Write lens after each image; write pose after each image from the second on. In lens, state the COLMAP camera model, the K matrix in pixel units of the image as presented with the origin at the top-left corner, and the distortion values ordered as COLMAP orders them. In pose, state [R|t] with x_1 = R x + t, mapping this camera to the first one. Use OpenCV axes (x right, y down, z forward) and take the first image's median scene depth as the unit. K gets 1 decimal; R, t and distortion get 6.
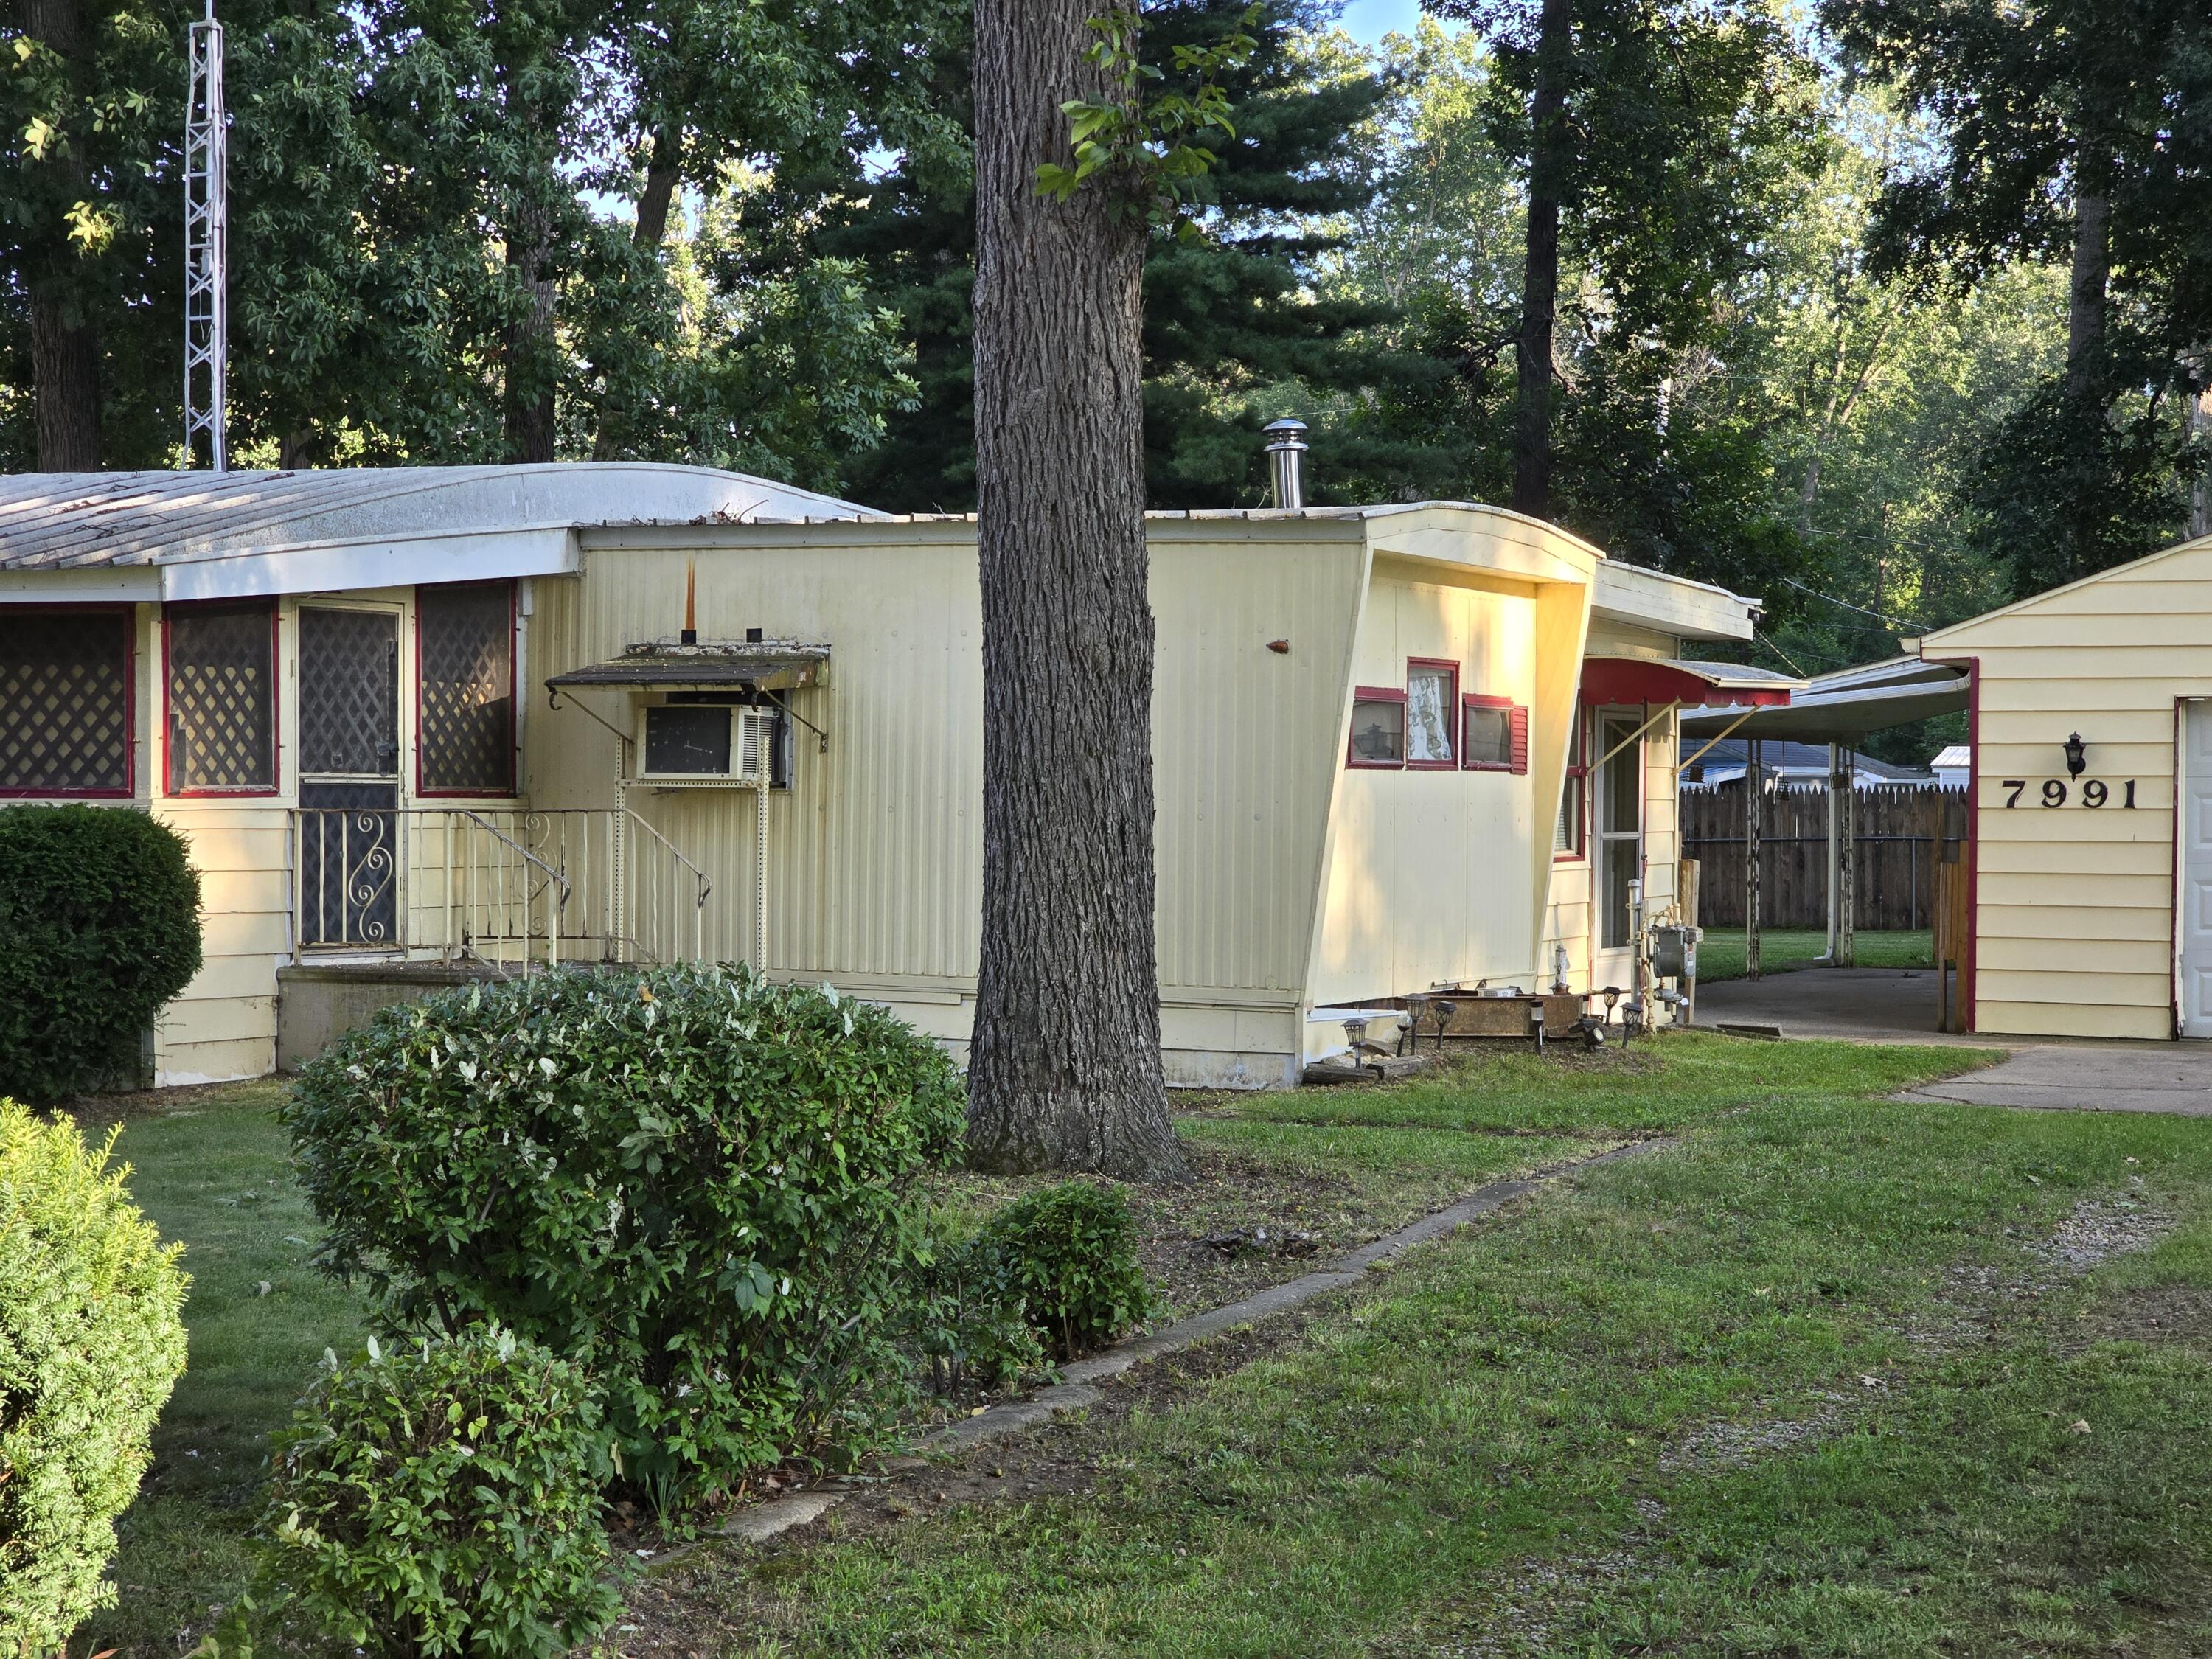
lens RADIAL K [[4219.6, 0, 1118.5], [0, 4219.6, 844.6], [0, 0, 1]] dist [0.042075, 0.000000]
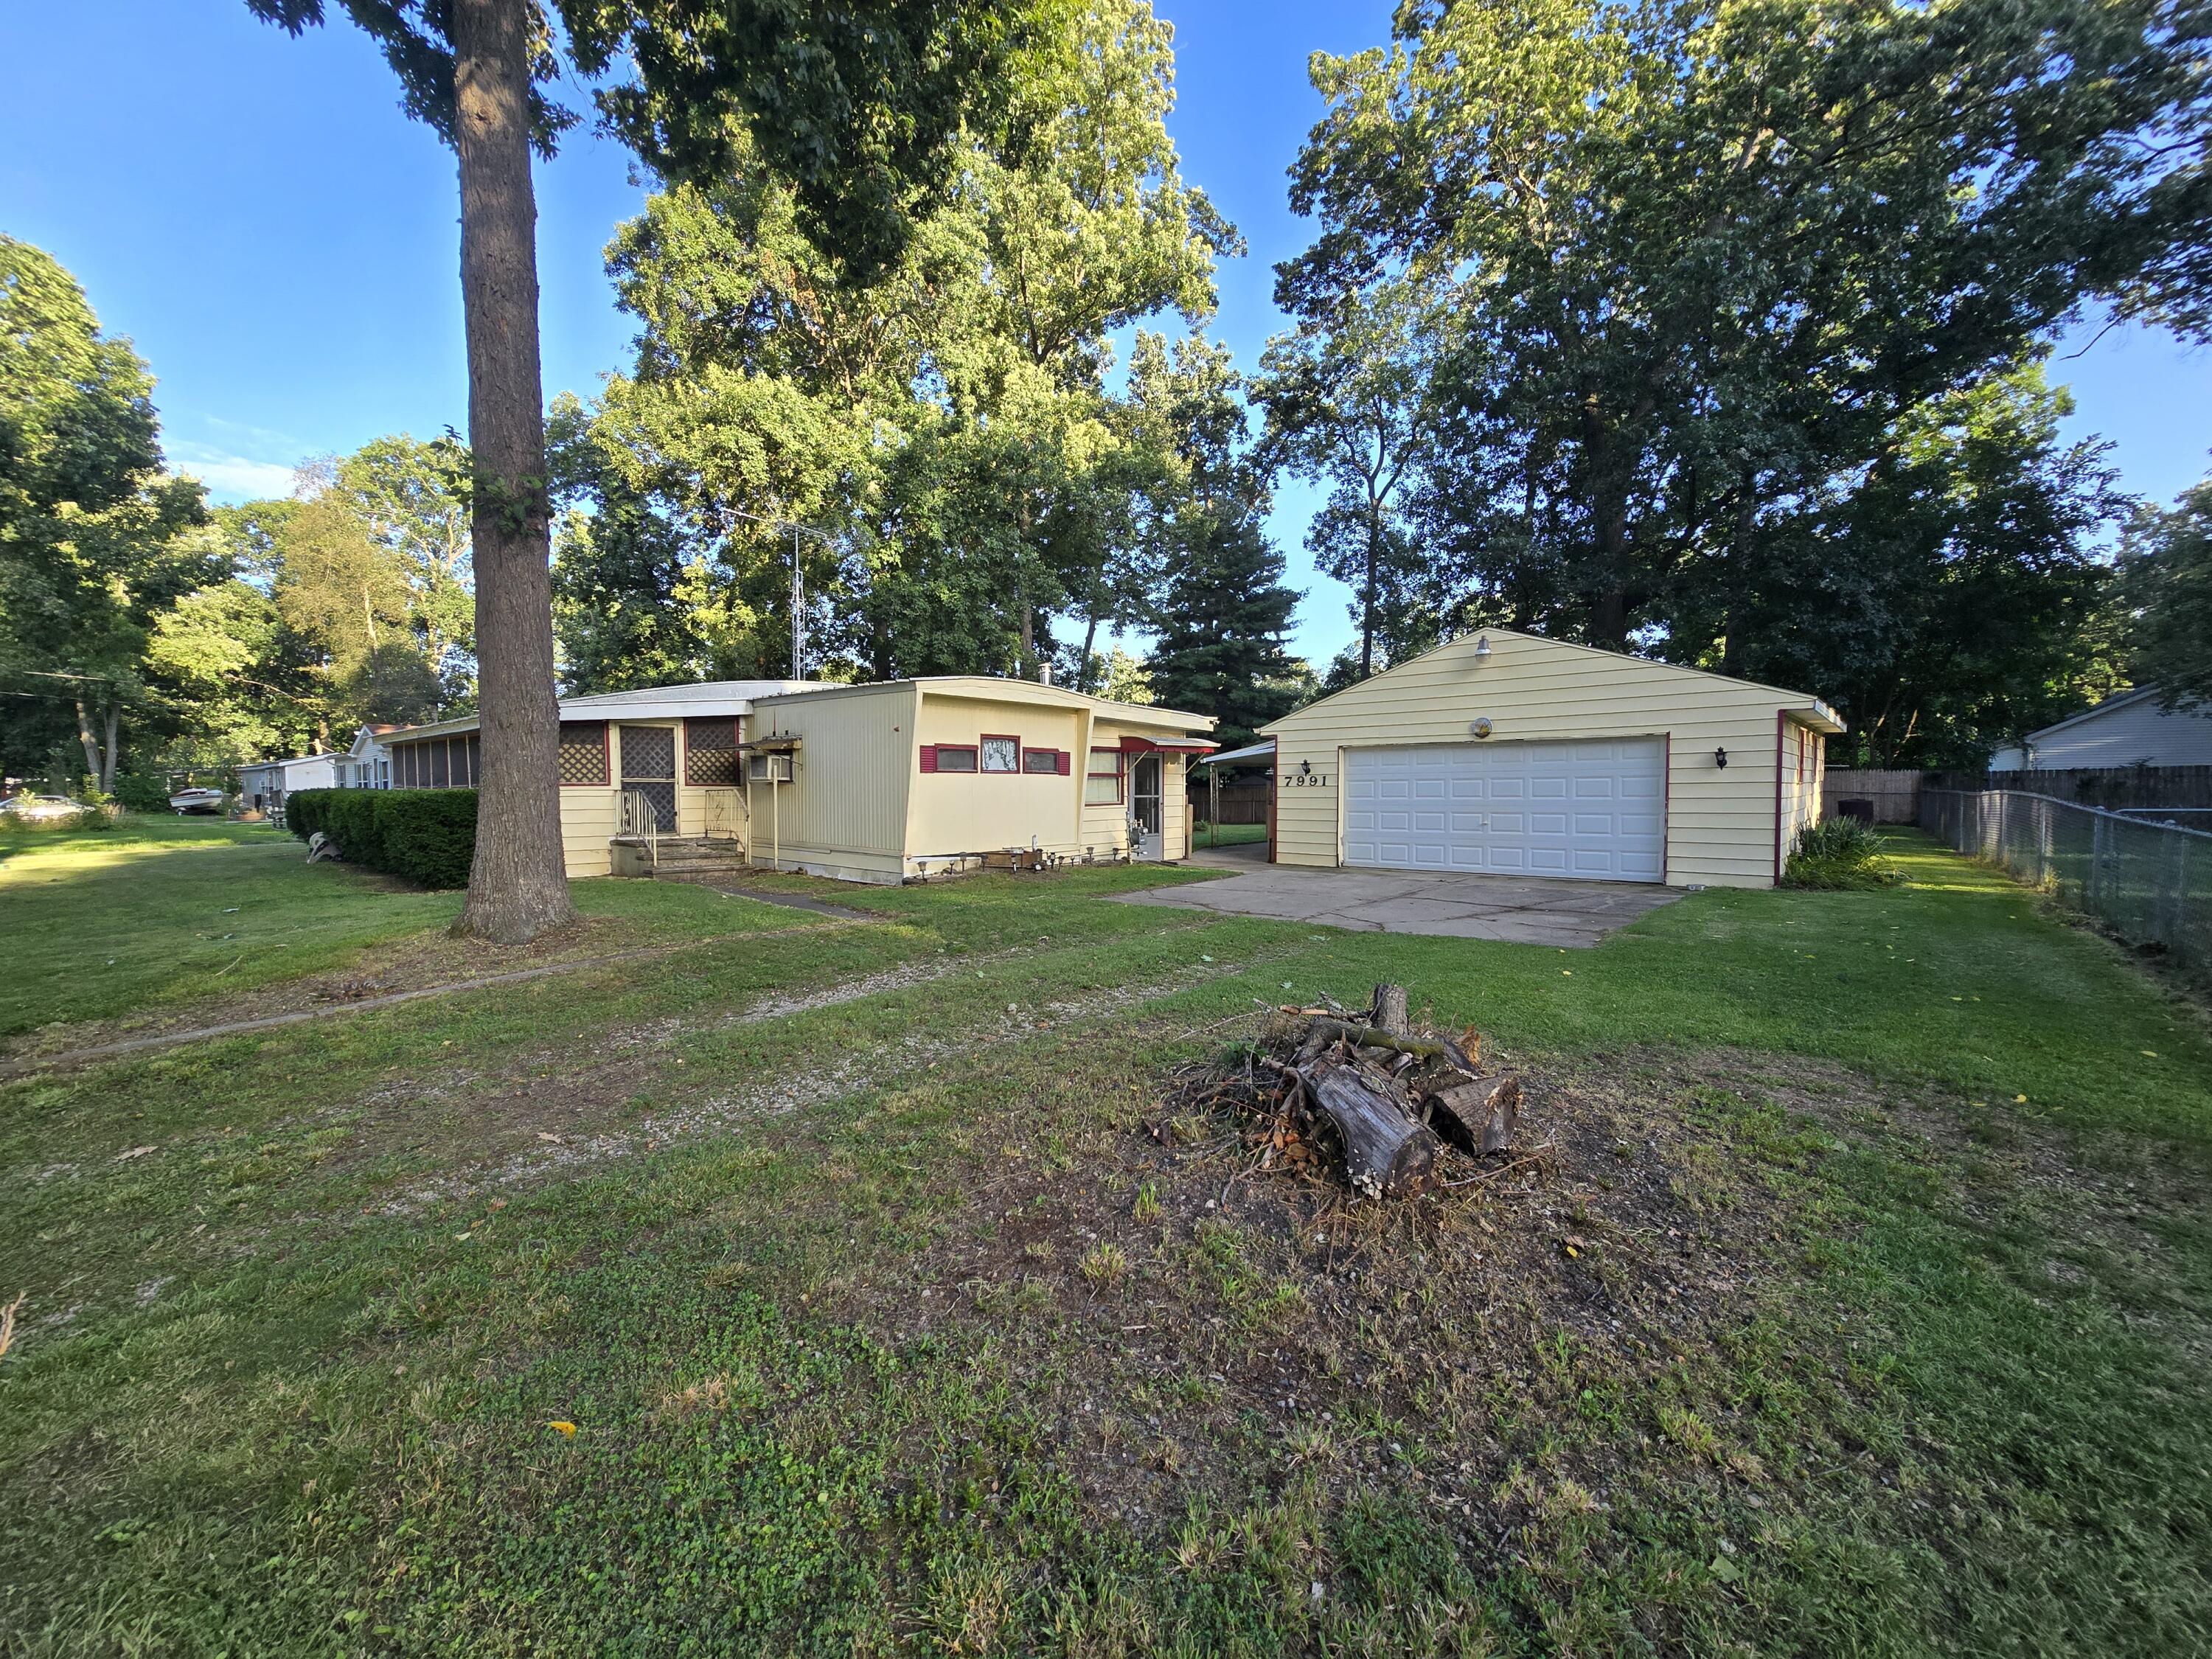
lens RADIAL K [[899.2, 0, 1098.2], [0, 899.2, 826.0], [0, 0, 1]] dist [-0.000451, -0.001219]
pose [[0.952581, 0.002617, -0.304274, 0.335022], [0.004869, 0.999704, 0.023841, 0.003938], [0.304246, -0.024192, 0.952286, 0.456138]]
